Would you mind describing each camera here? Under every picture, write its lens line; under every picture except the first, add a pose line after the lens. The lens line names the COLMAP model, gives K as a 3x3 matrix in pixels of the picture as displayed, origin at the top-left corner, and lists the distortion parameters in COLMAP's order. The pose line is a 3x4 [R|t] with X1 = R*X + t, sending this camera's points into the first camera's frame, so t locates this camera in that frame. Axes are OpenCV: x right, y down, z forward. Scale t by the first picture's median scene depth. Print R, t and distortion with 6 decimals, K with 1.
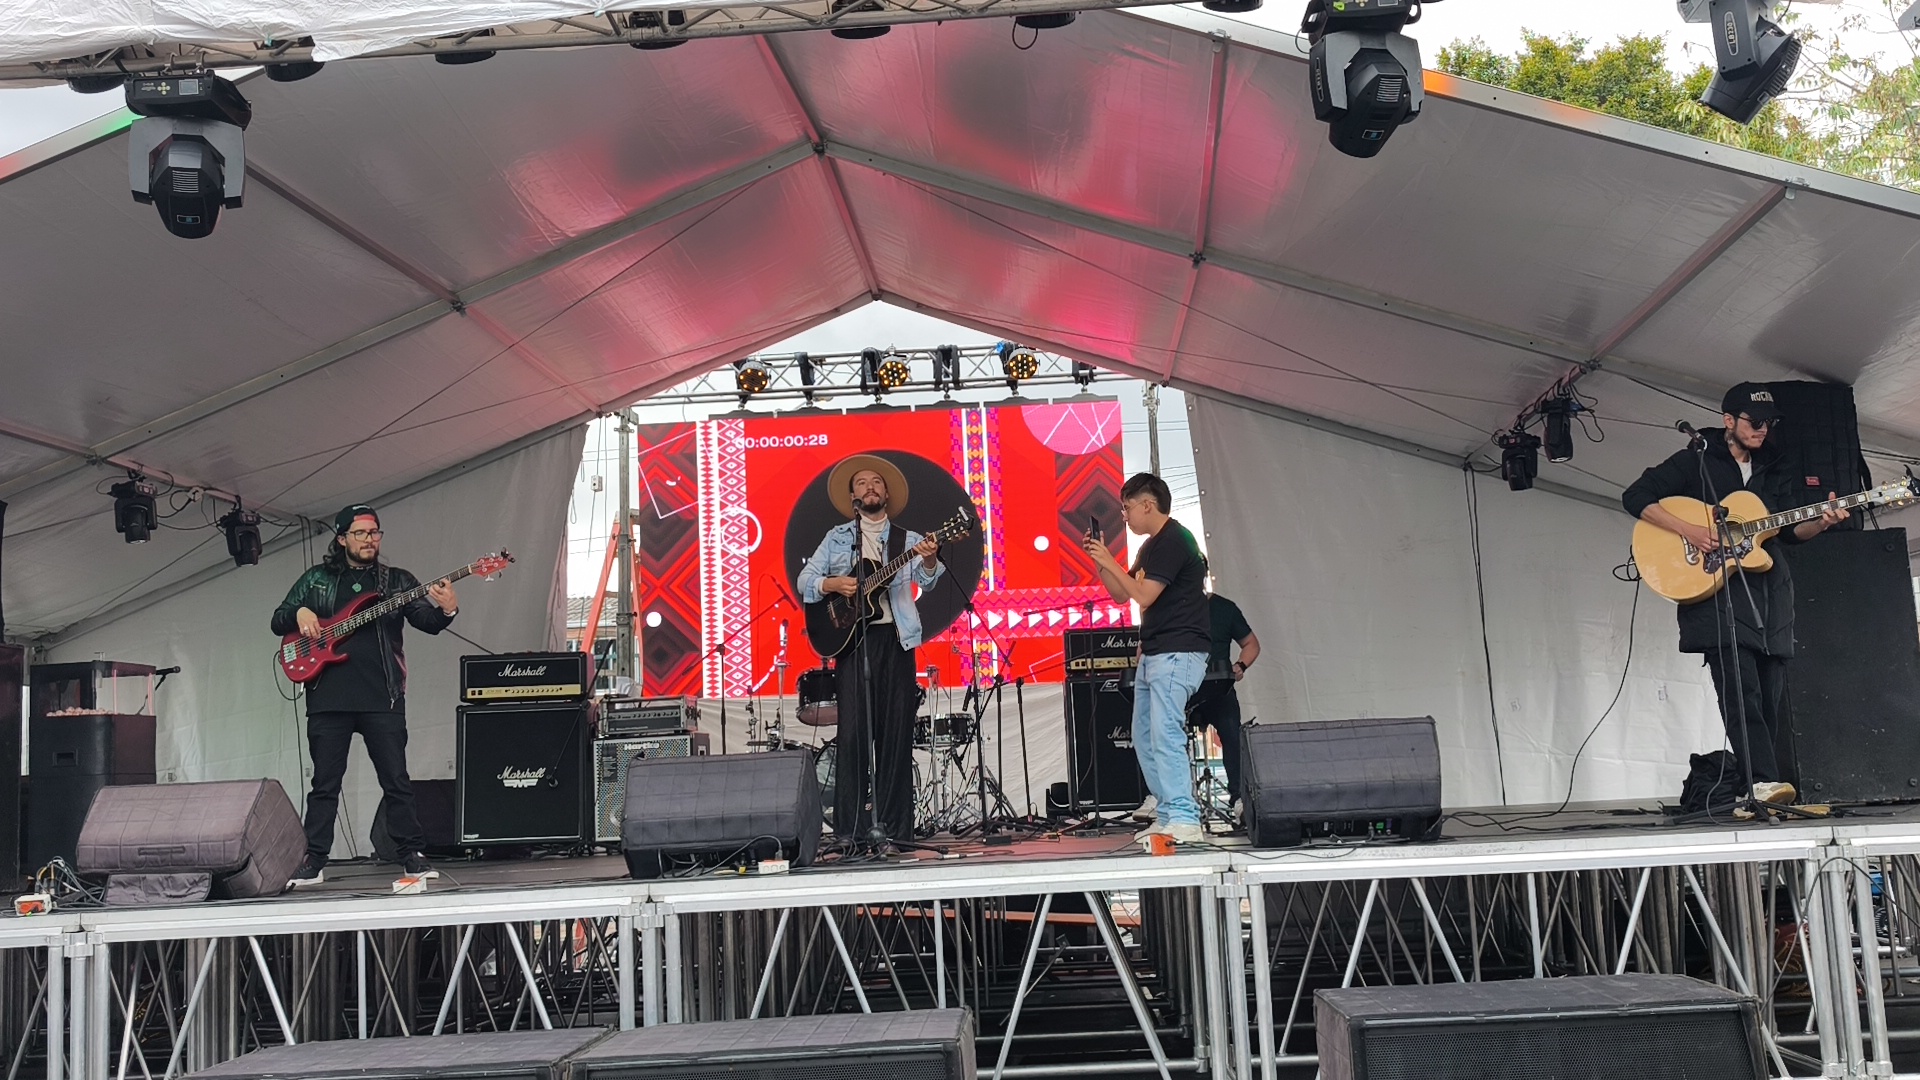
lens RADIAL K [[1811.7, 0, 967.5], [0, 1811.7, 537.7], [0, 0, 1]] dist [0.113257, -0.325286]
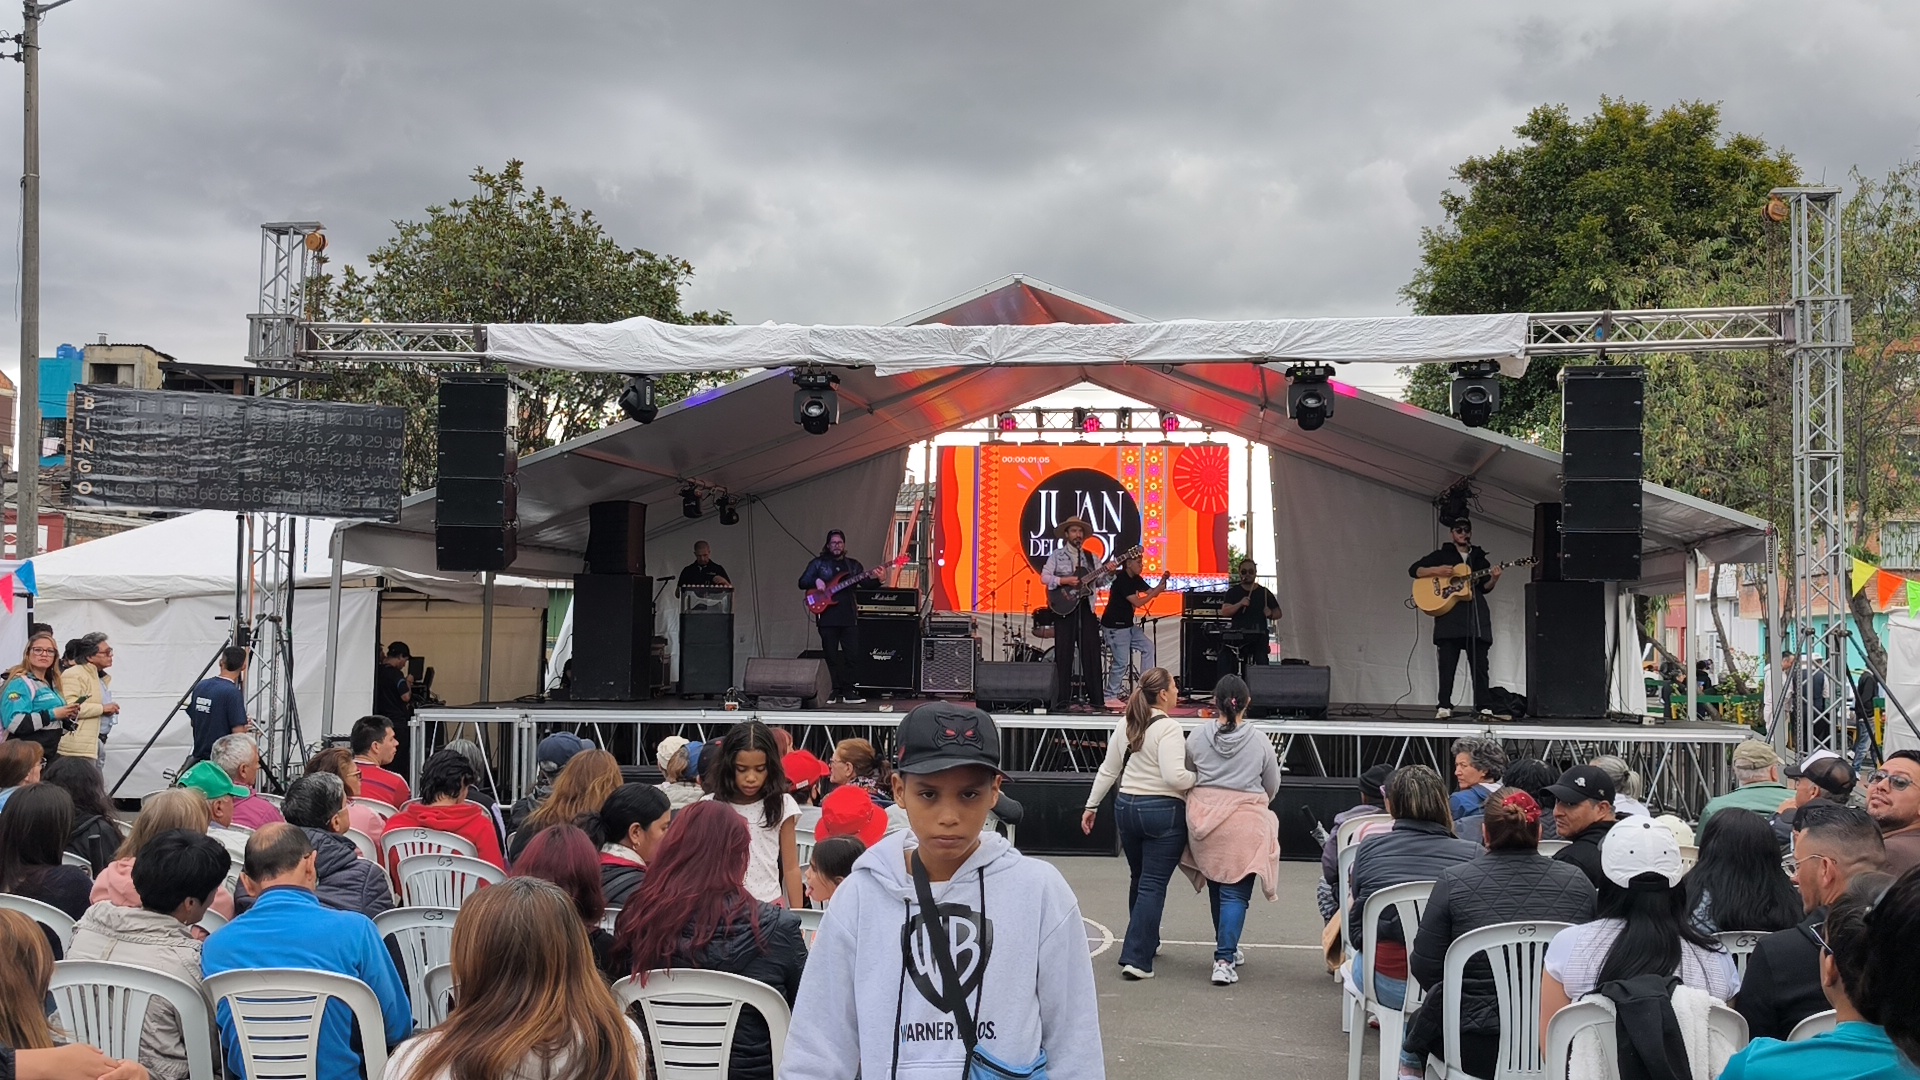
lens RADIAL K [[1807.7, 0, 965.4], [0, 1807.7, 539.6], [0, 0, 1]] dist [0.128751, -0.370291]
pose [[0.994476, 0.058031, -0.087460, -0.006365], [-0.051001, 0.995443, 0.080573, -0.138034], [0.091737, -0.075667, 0.992904, -0.811115]]
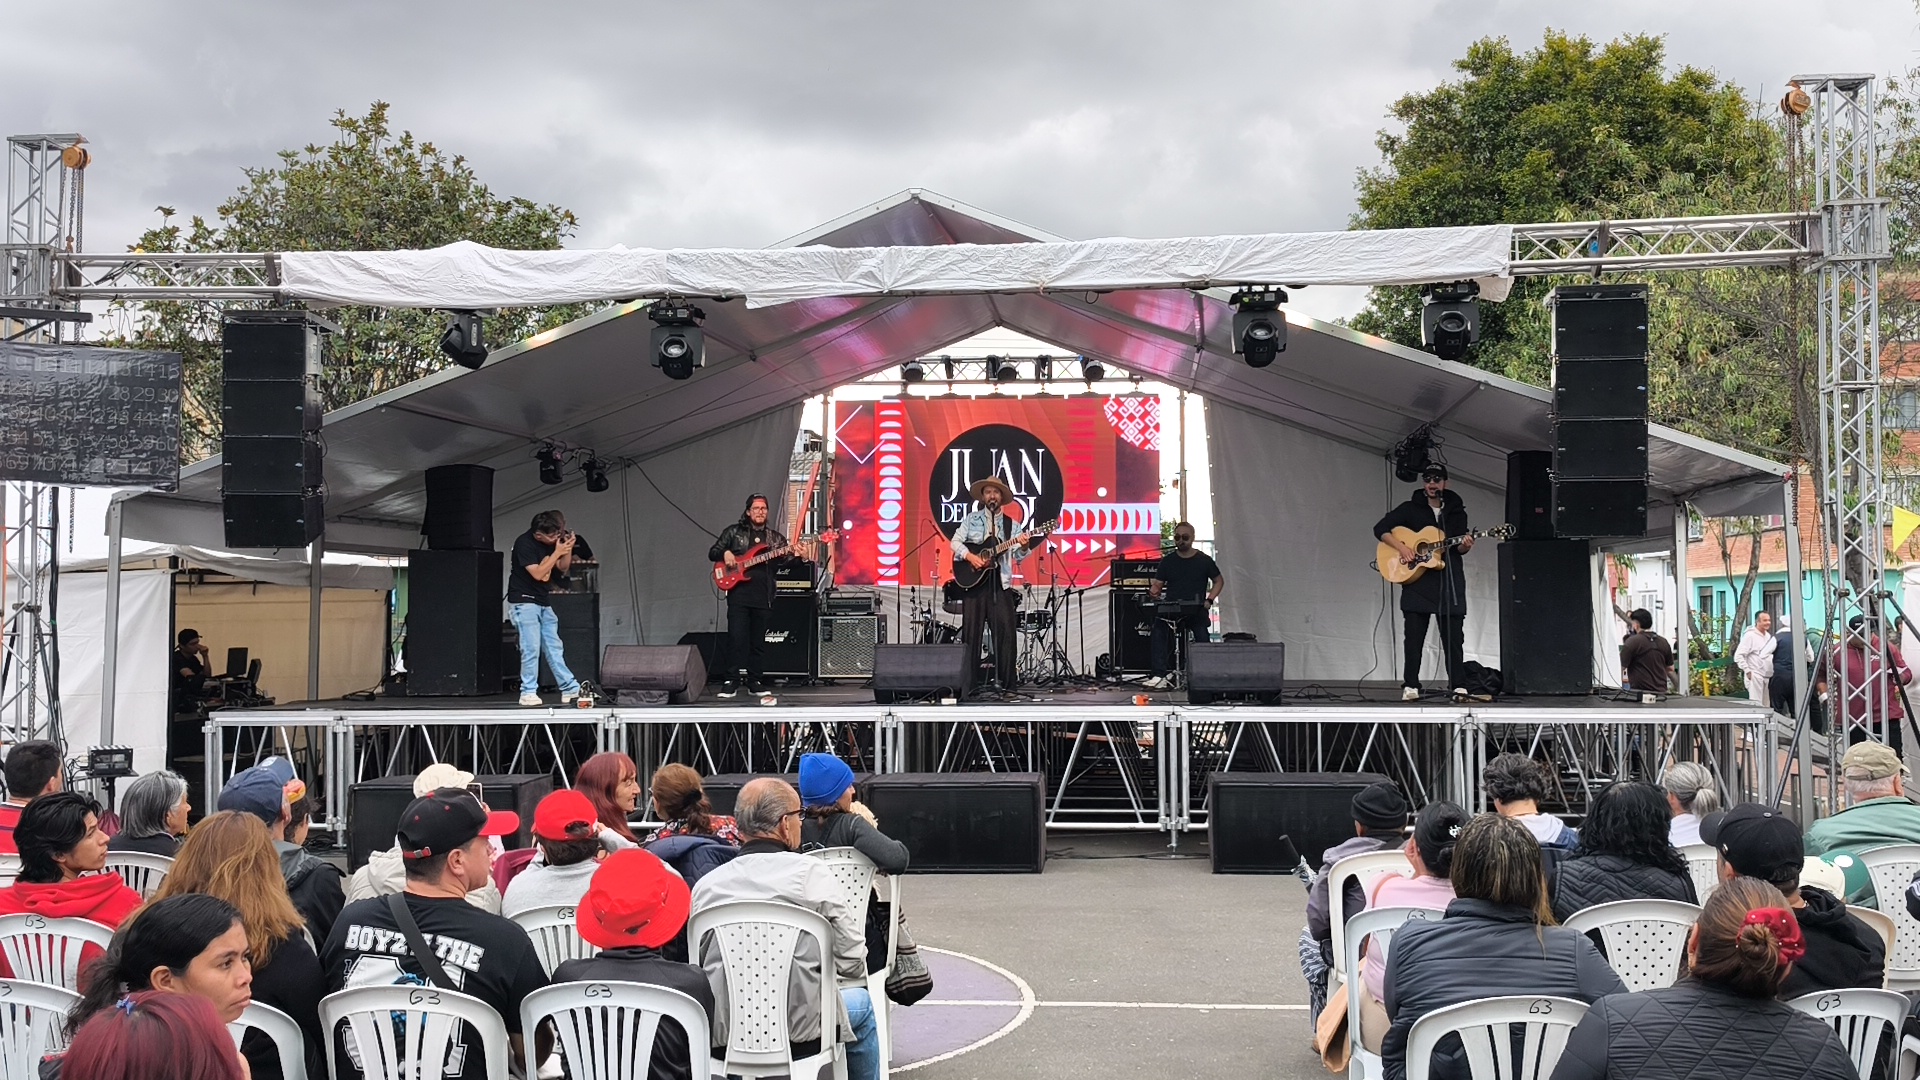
lens RADIAL K [[1807.7, 0, 965.4], [0, 1807.7, 539.6], [0, 0, 1]] dist [0.128751, -0.370291]
pose [[0.998041, 0.043623, -0.044853, -0.003683], [-0.039243, 0.994772, 0.094282, -0.115189], [0.048731, -0.092337, 0.994535, -0.600672]]
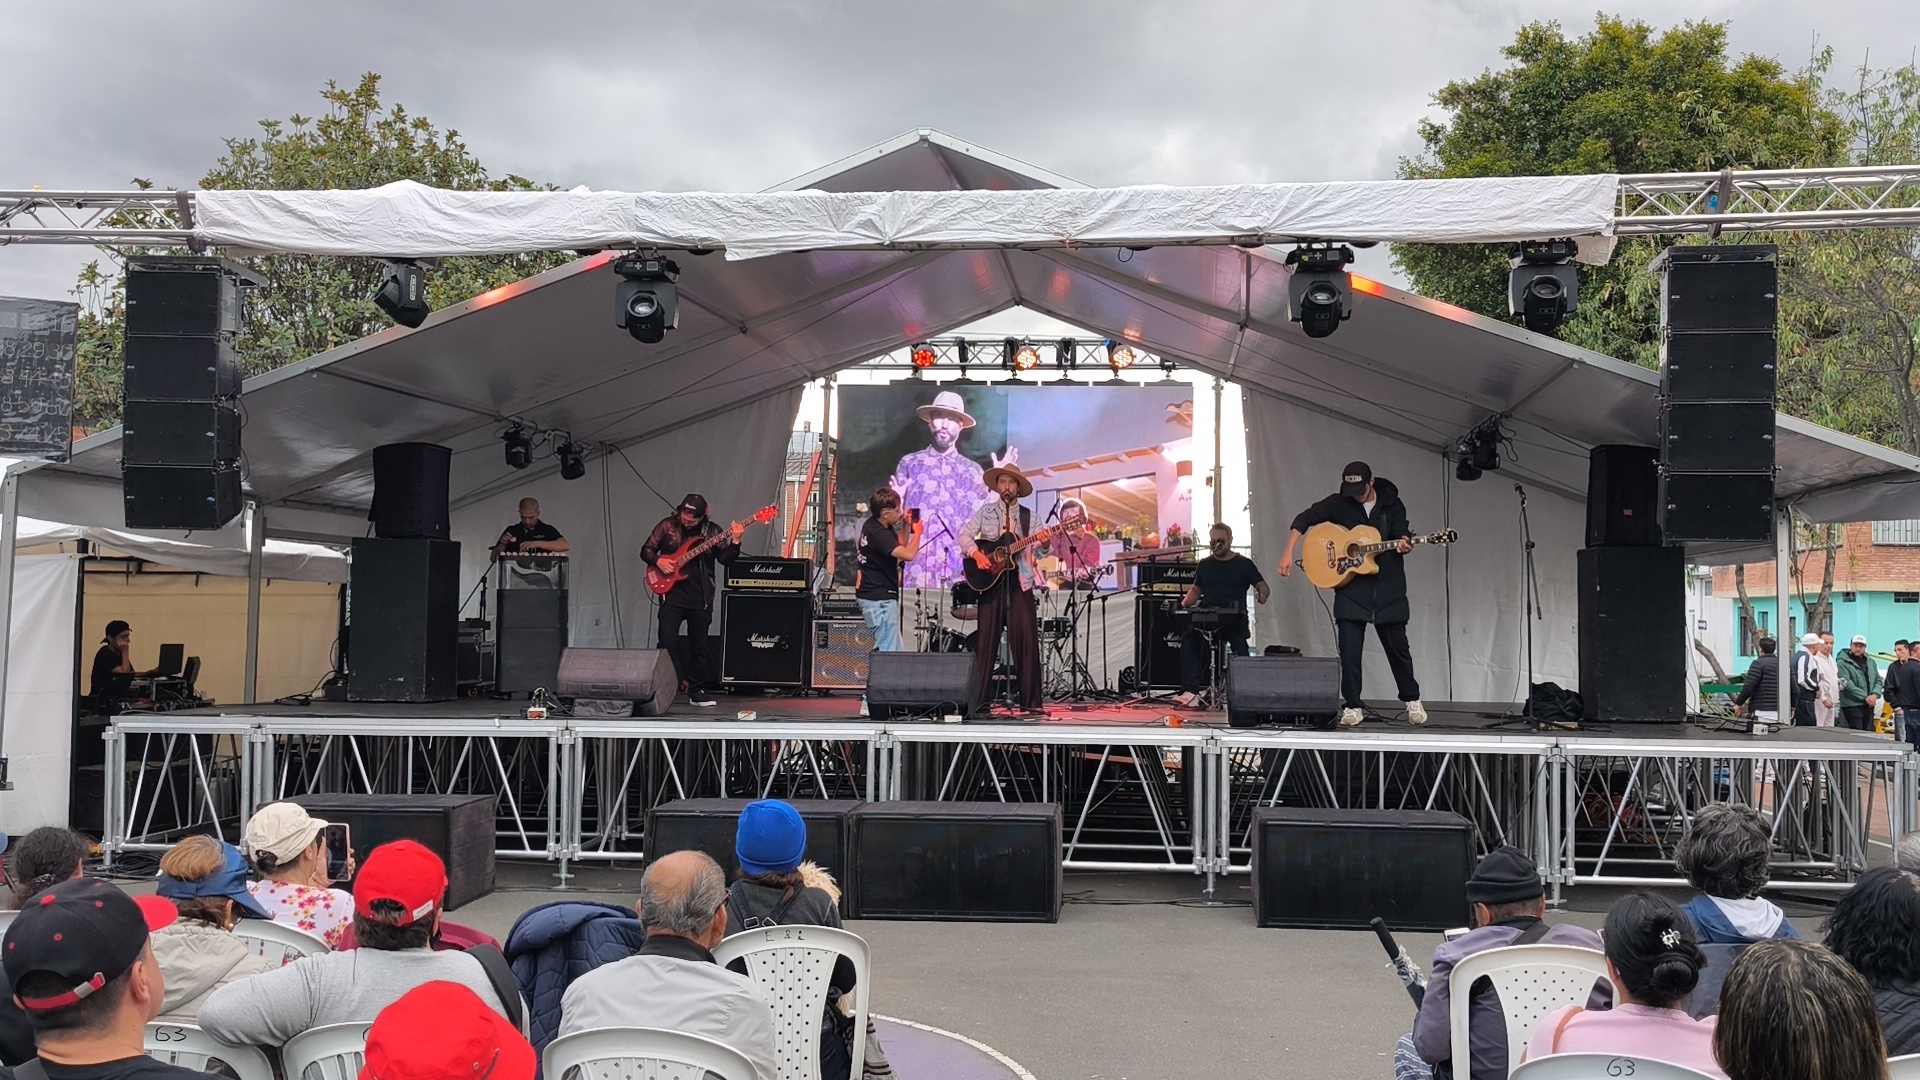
lens RADIAL K [[1807.7, 0, 965.4], [0, 1807.7, 539.6], [0, 0, 1]] dist [0.128751, -0.370291]
pose [[0.996723, 0.059539, -0.054750, -0.005739], [-0.054489, 0.994495, 0.089504, -0.091022], [0.059778, -0.086227, 0.994481, -0.443224]]
